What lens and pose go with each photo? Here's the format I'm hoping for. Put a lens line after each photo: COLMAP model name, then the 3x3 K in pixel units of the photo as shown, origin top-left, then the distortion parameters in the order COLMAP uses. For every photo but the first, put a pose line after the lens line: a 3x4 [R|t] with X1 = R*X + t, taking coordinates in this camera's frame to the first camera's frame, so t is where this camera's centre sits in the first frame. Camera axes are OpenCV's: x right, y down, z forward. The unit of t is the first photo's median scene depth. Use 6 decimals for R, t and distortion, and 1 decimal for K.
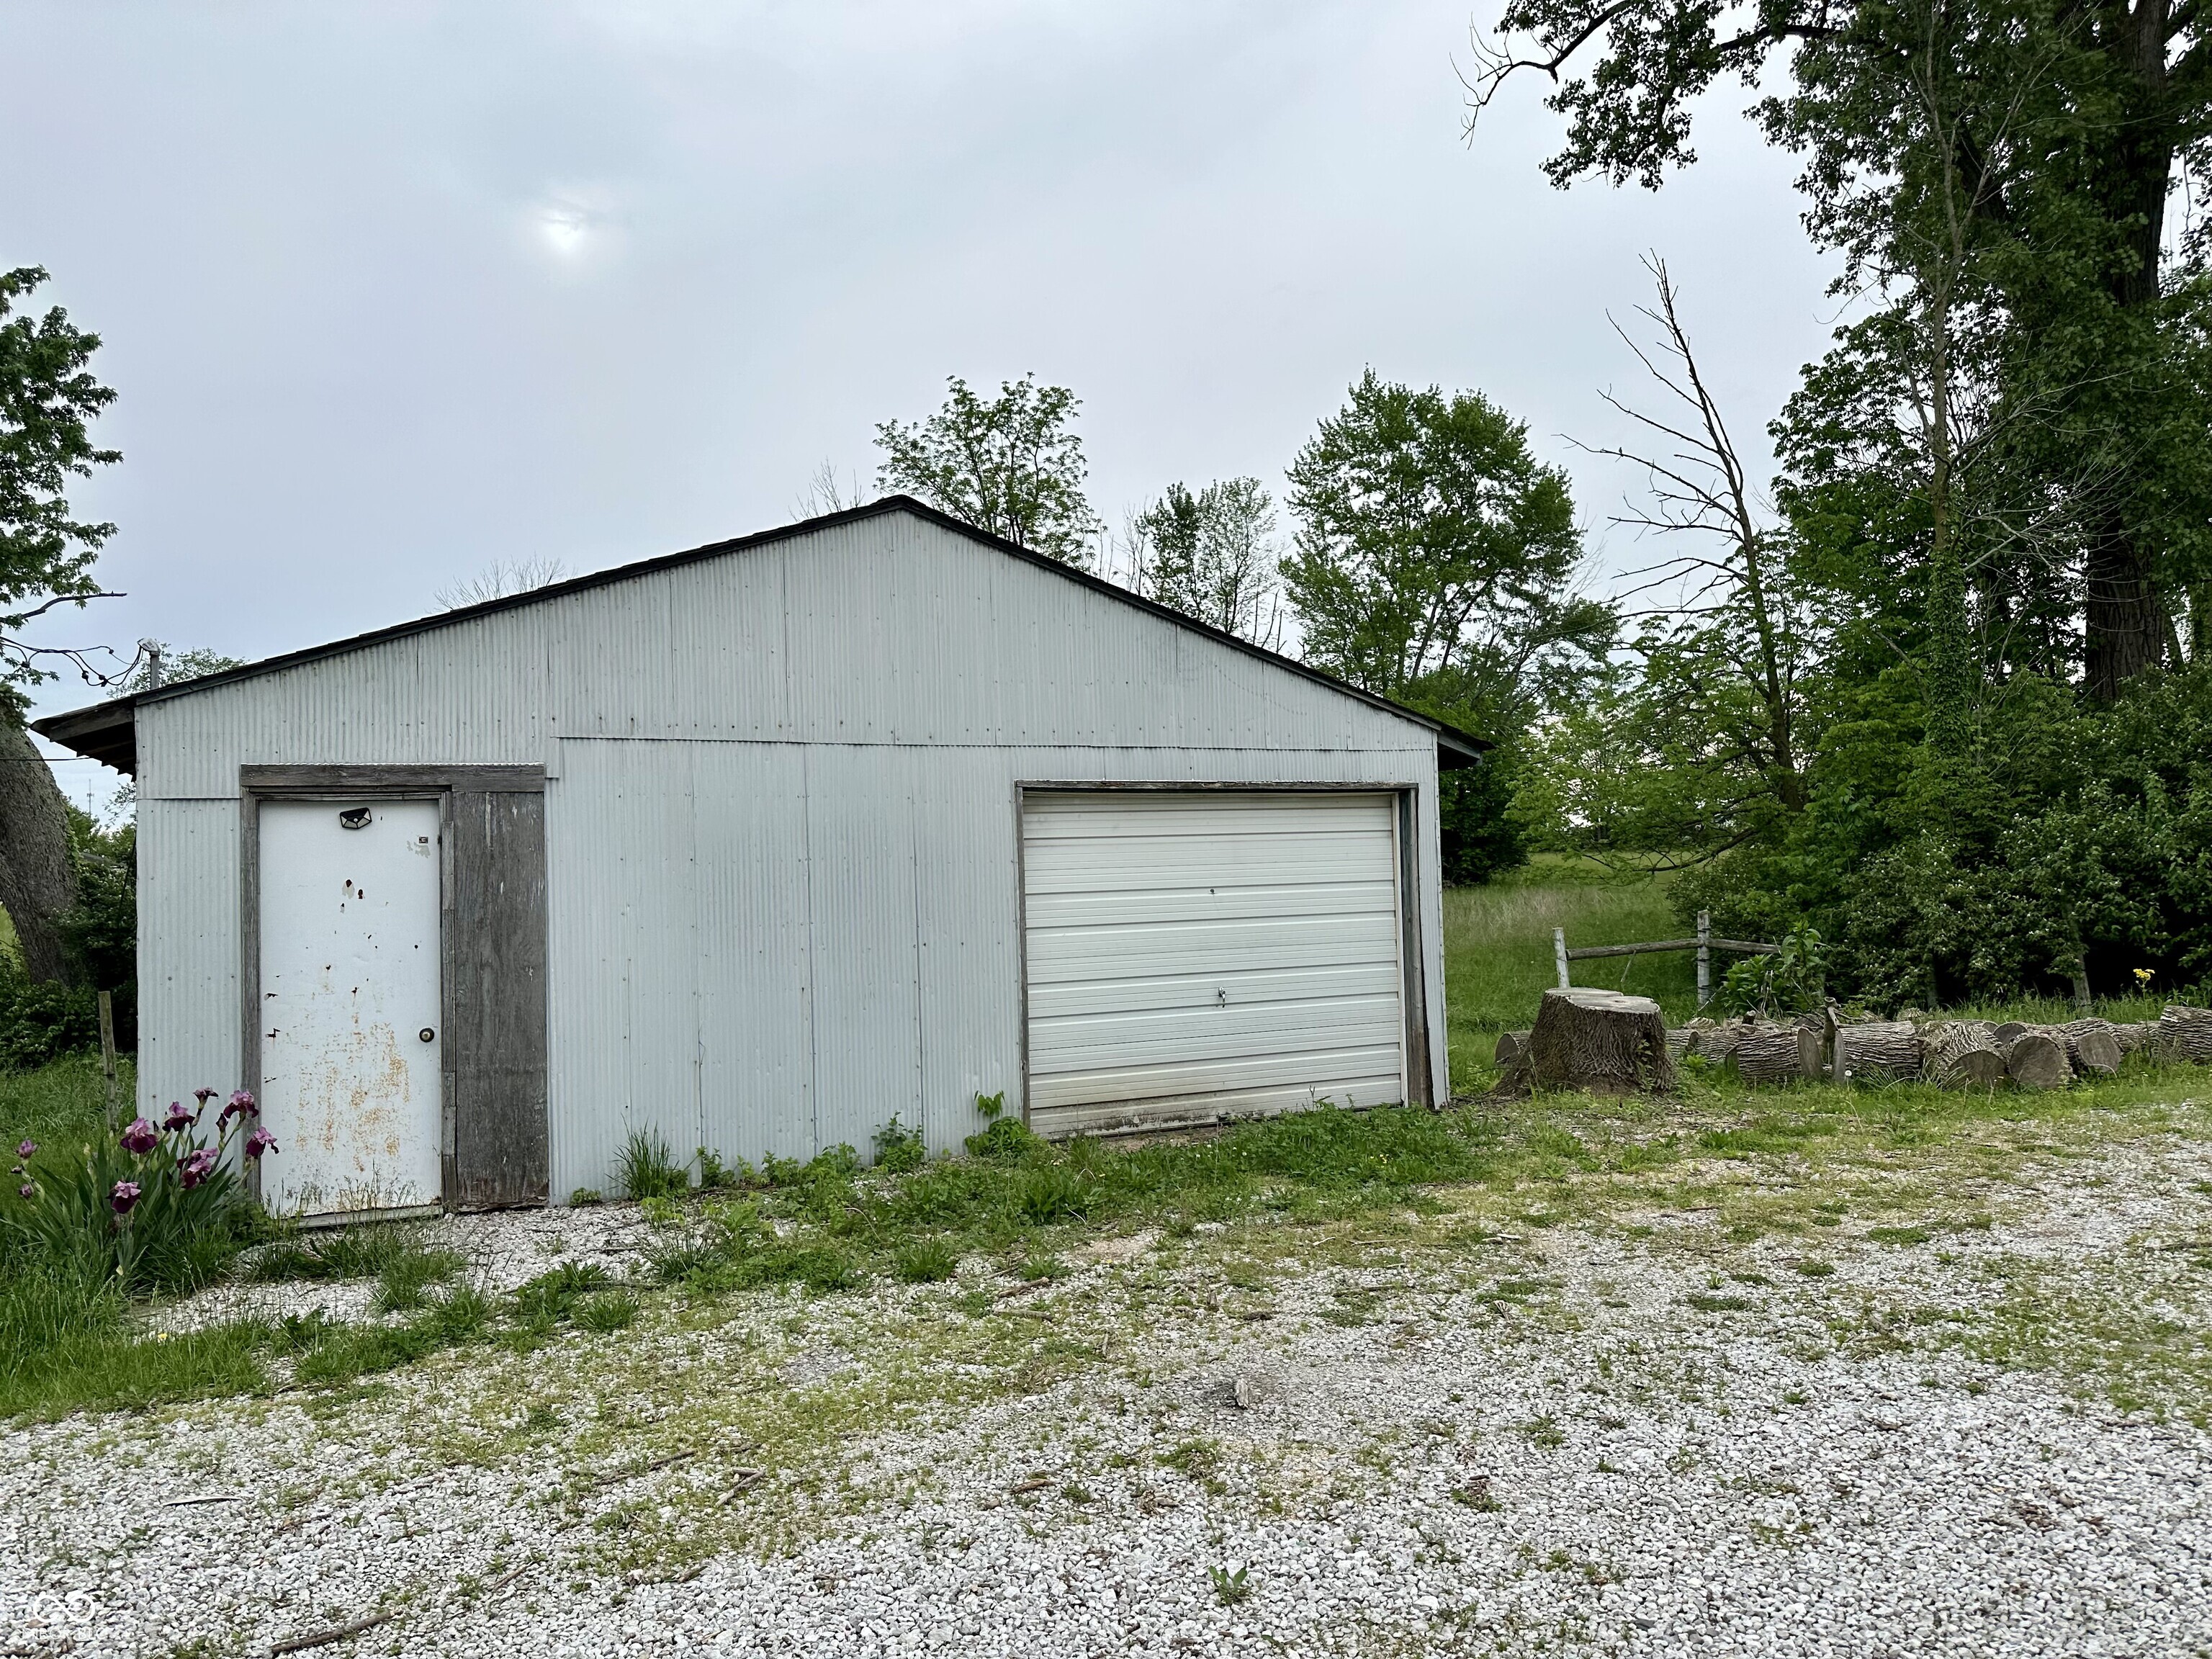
lens RADIAL K [[1552.7, 0, 1106.2], [0, 1552.7, 832.8], [0, 0, 1]] dist [0.005277, -0.000023]
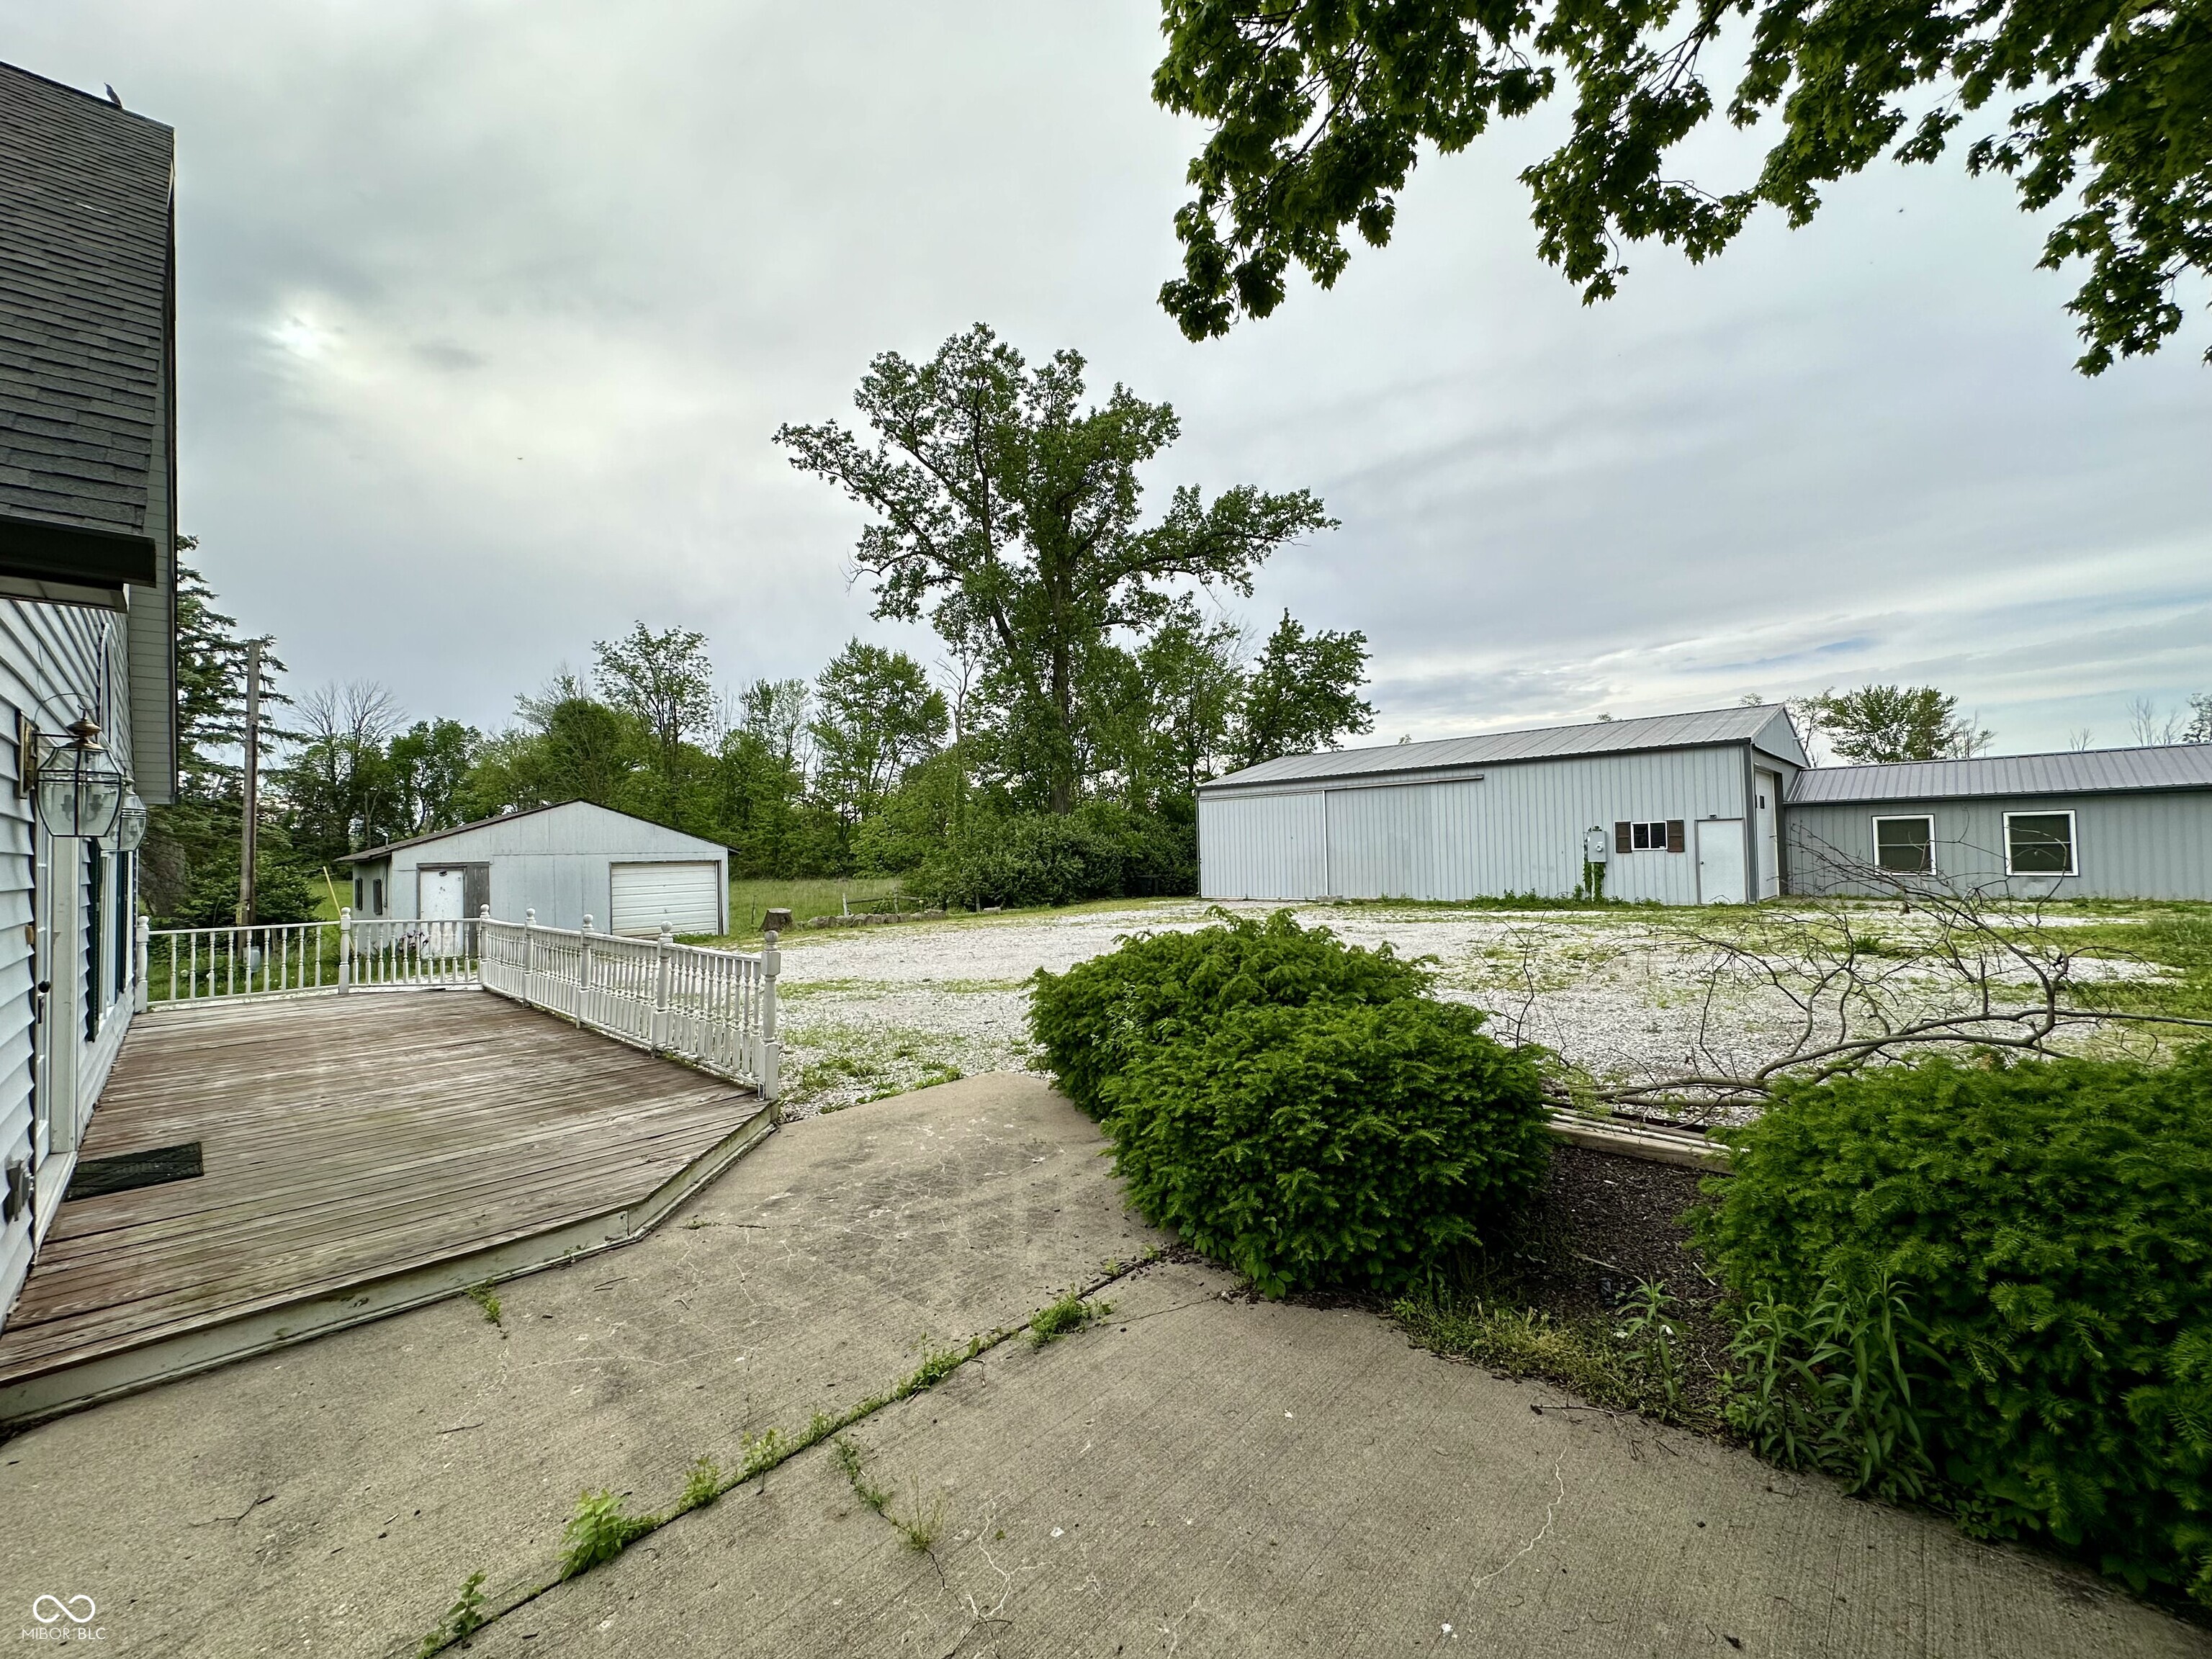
lens RADIAL K [[885.0, 0, 1107.3], [0, 885.0, 824.0], [0, 0, 1]] dist [-0.000504, -0.000042]
pose [[0.930225, 0.011533, 0.366808, 0.048930], [-0.004392, 0.999784, -0.020297, -0.014254], [-0.366963, 0.017270, 0.930075, -0.274505]]
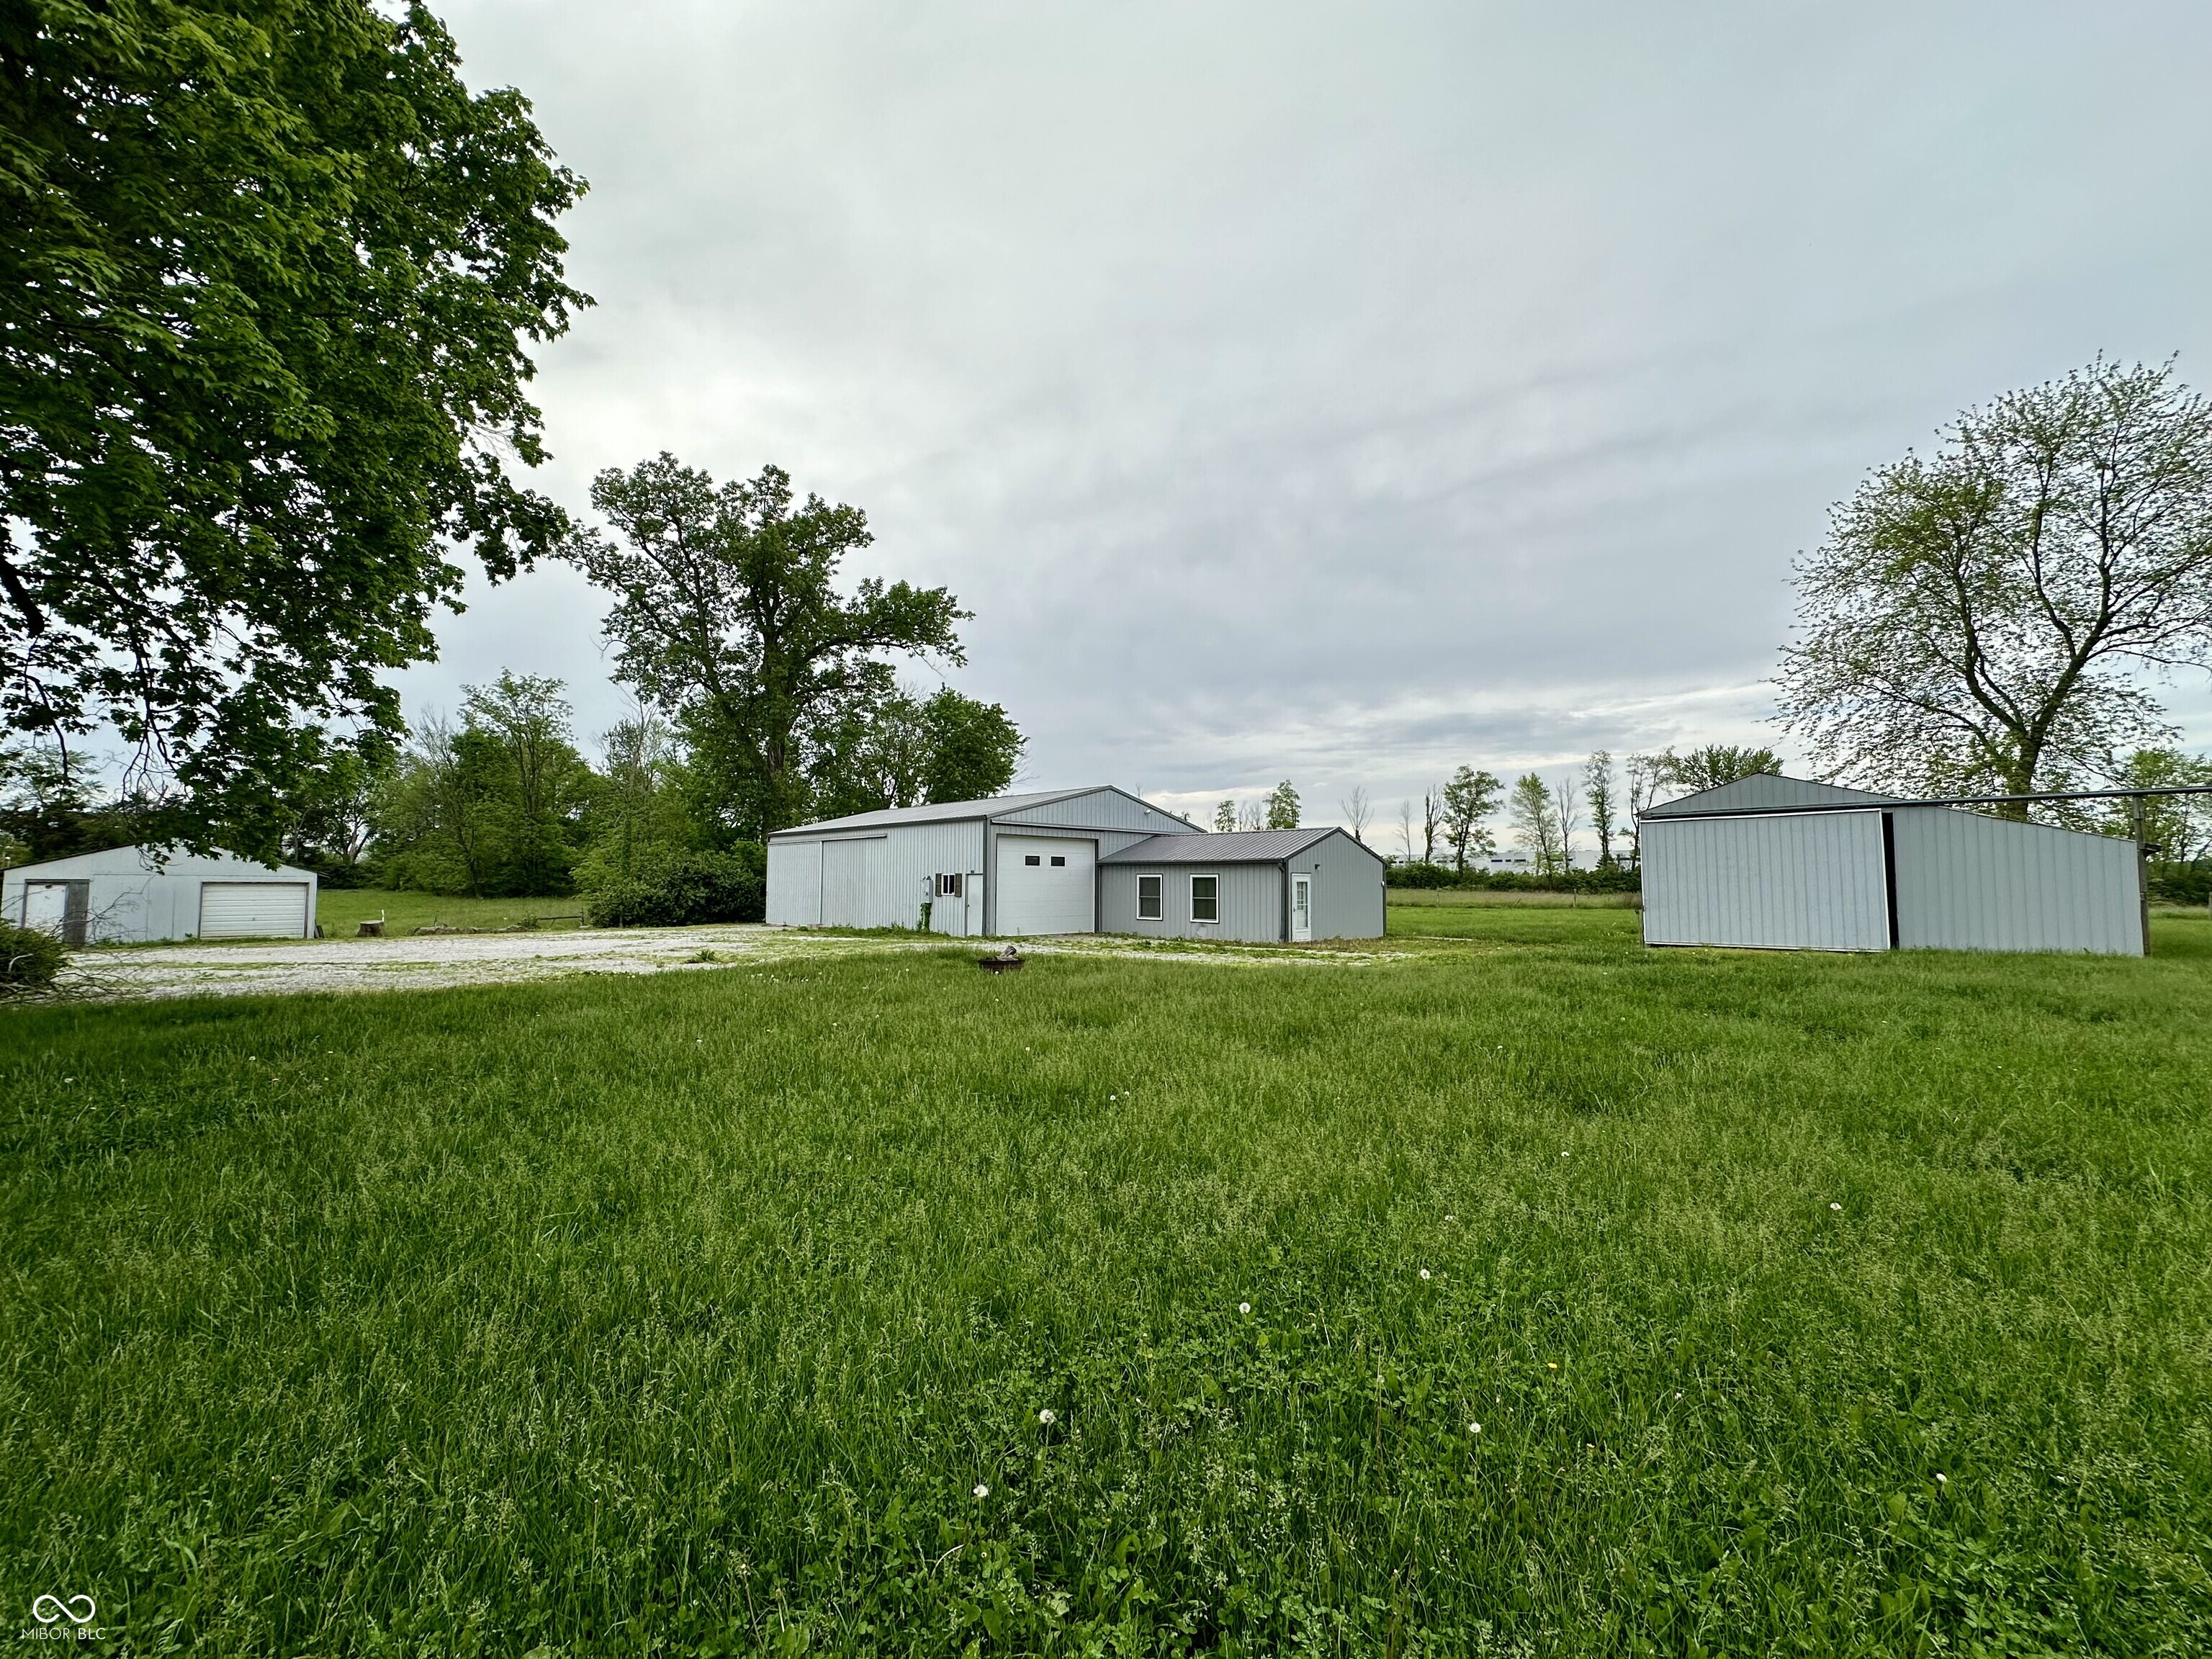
lens RADIAL K [[885.0, 0, 1109.1], [0, 885.0, 819.5], [0, 0, 1]] dist [-0.000504, -0.000042]
pose [[0.938612, 0.050722, 0.341225, 0.303922], [-0.032469, 0.997730, -0.058996, -0.027381], [-0.343443, 0.044295, 0.938128, -0.506315]]
